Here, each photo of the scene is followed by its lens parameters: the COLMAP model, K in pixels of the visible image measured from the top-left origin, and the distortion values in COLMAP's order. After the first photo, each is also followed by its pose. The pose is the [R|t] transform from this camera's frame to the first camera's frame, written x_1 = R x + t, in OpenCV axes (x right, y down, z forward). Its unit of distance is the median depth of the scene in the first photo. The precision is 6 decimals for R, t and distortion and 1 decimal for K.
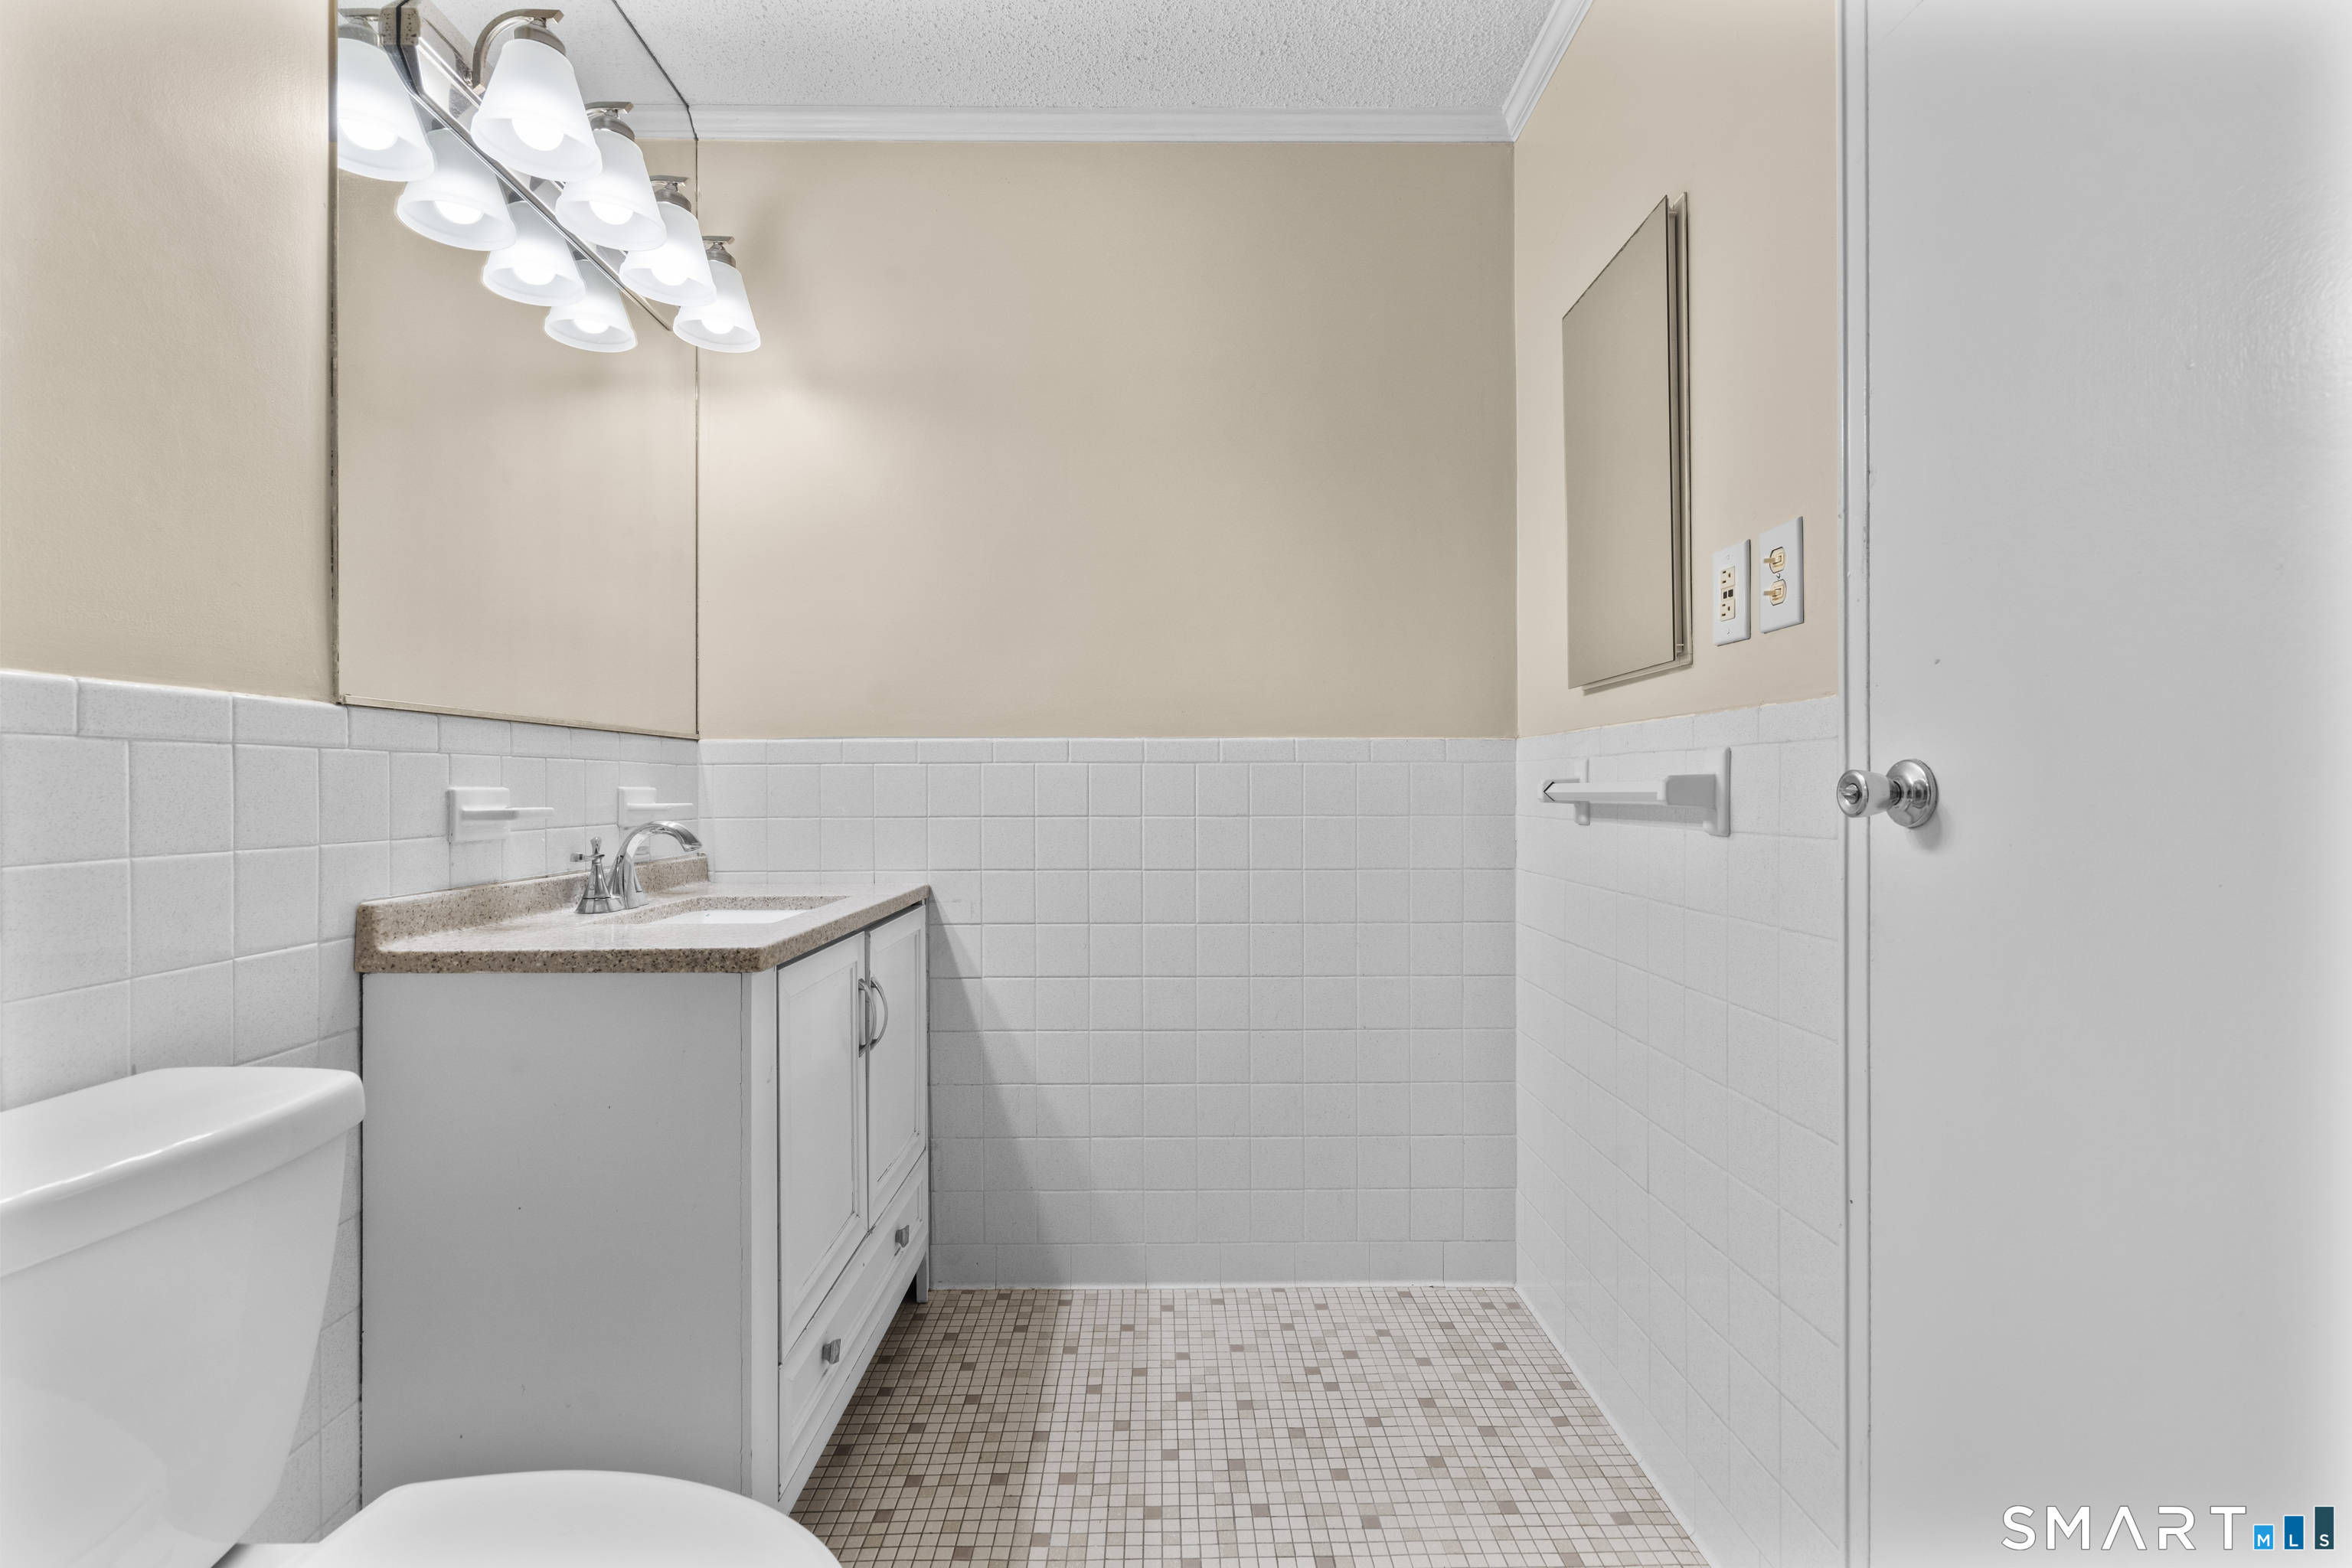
lens RADIAL K [[1062.1, 0, 1180.1], [0, 1062.1, 784.4], [0, 0, 1]] dist [-0.007975, 0.003307]
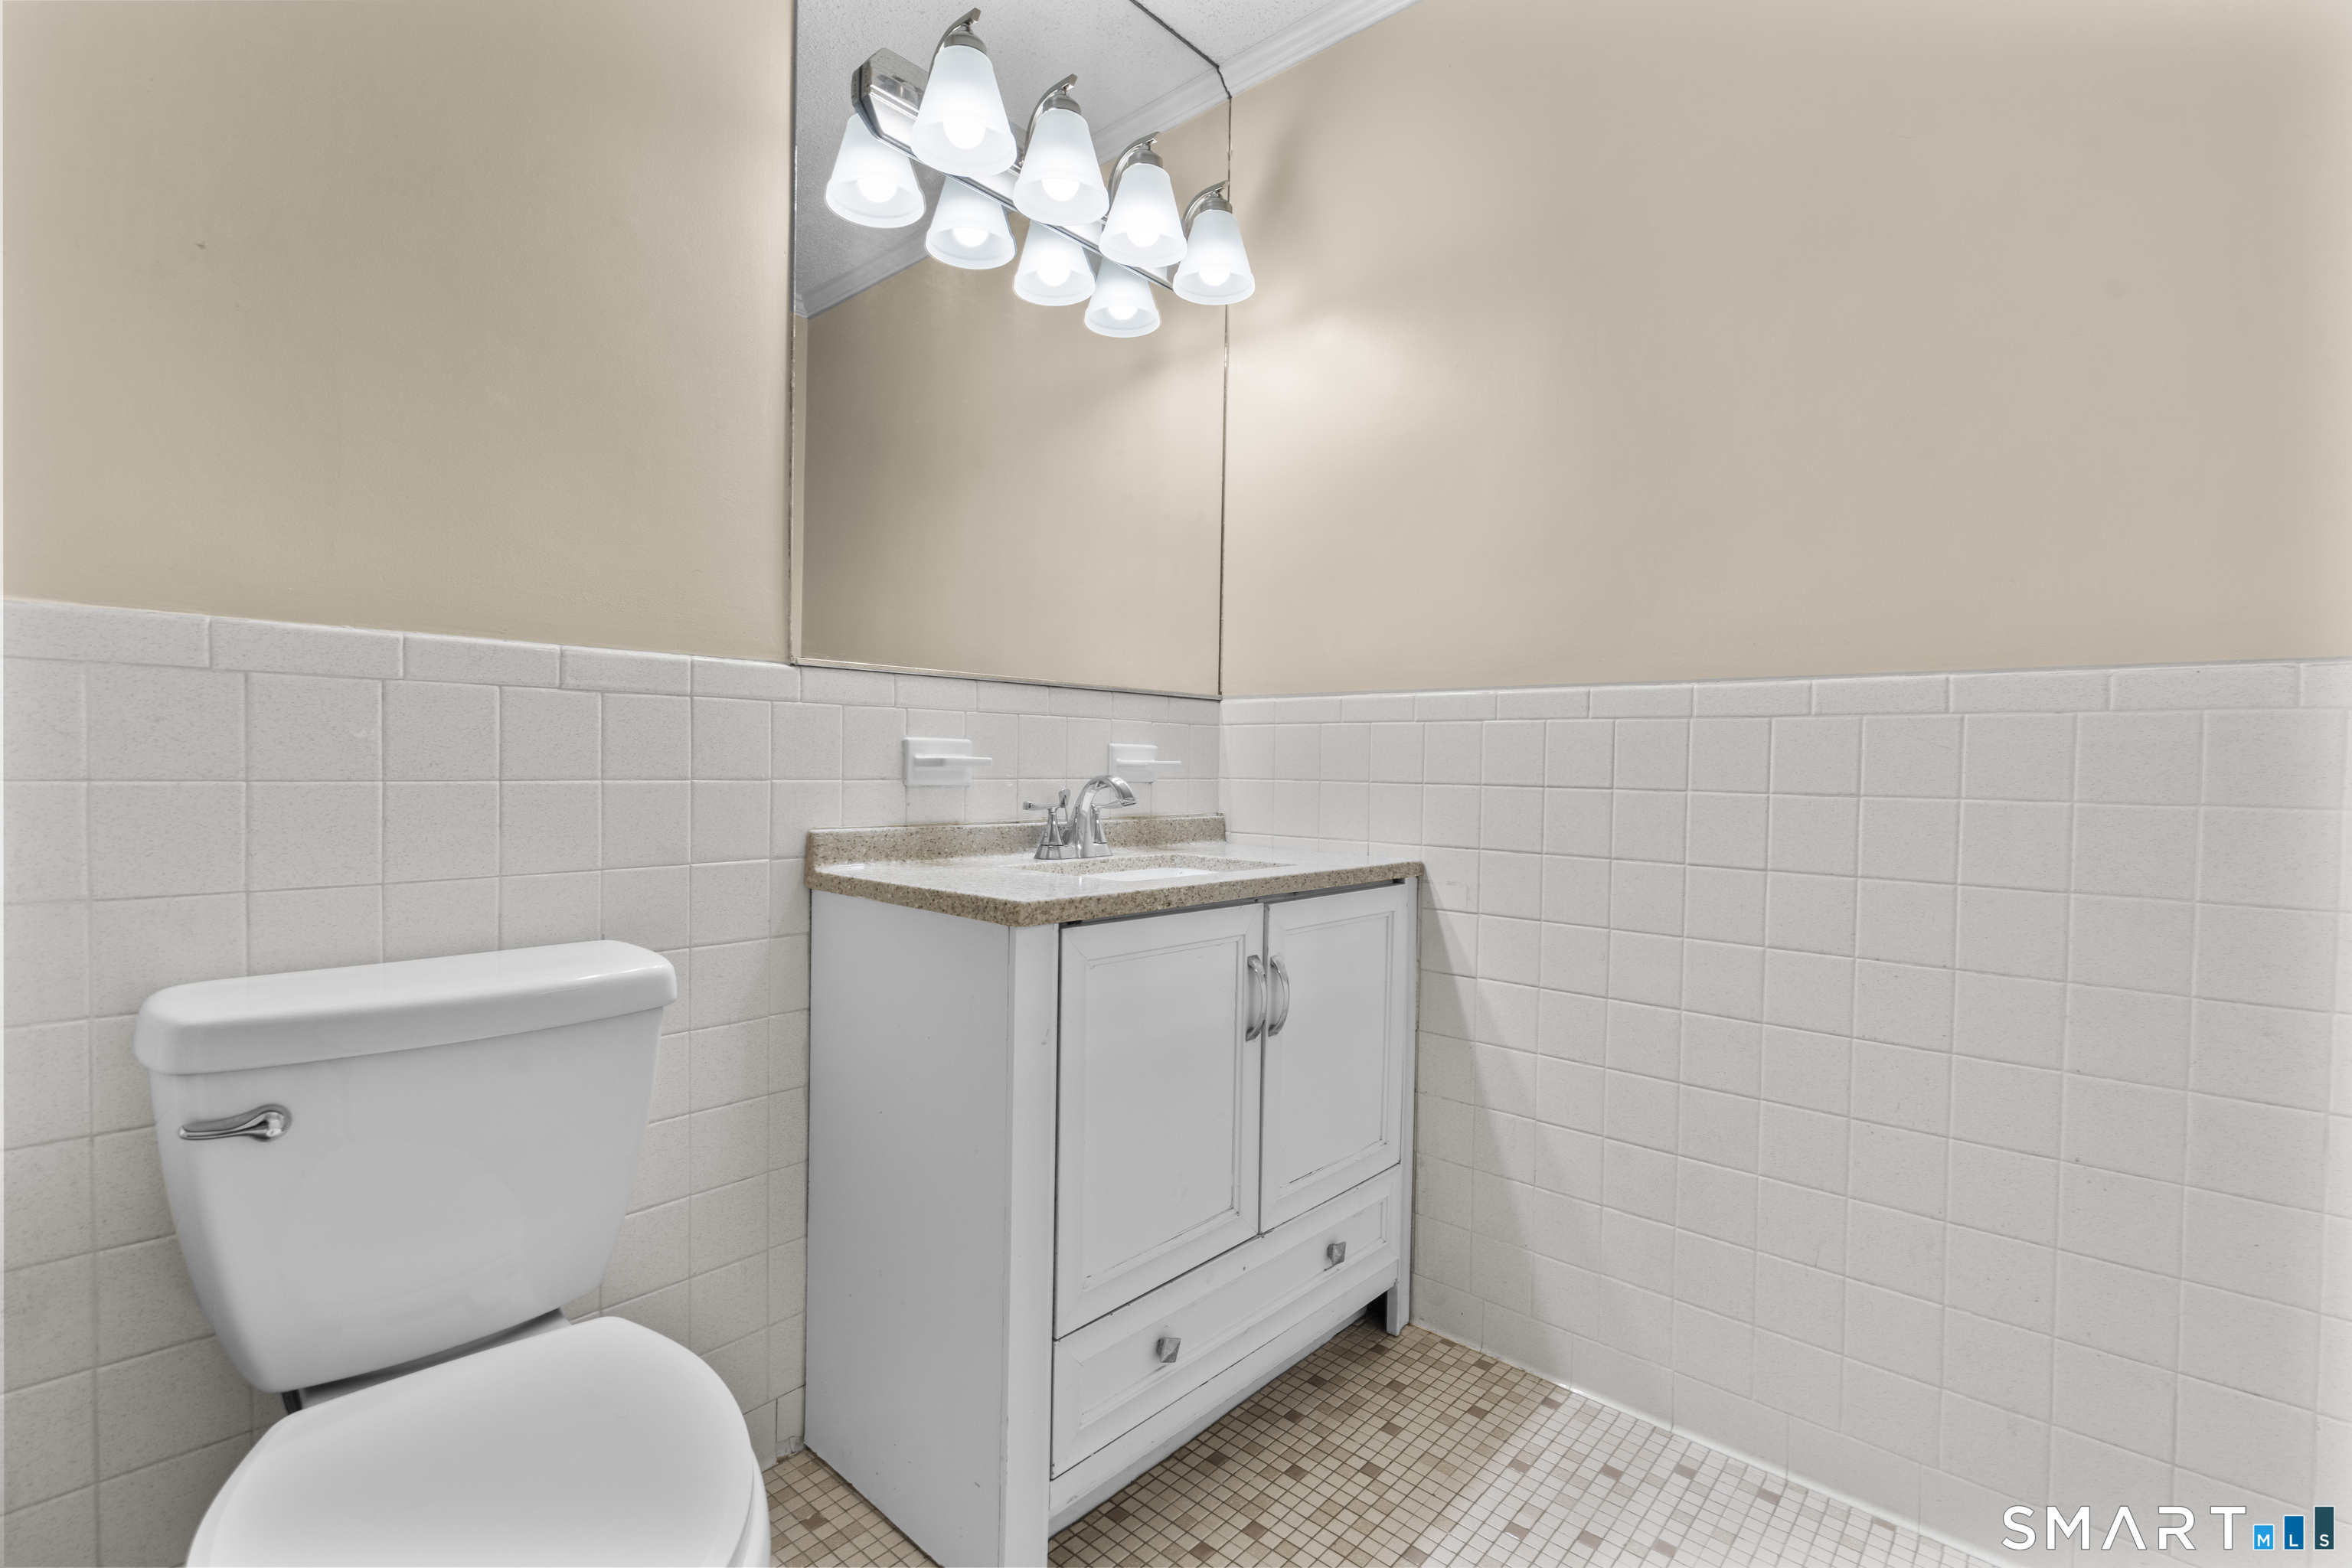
lens RADIAL K [[1062.1, 0, 1172.6], [0, 1062.1, 785.8], [0, 0, 1]] dist [-0.007975, 0.003307]
pose [[0.730605, 0.029624, -0.682158, 0.257805], [-0.016376, 0.999531, 0.025867, 0.017067], [0.682604, -0.007728, 0.730748, 0.291073]]
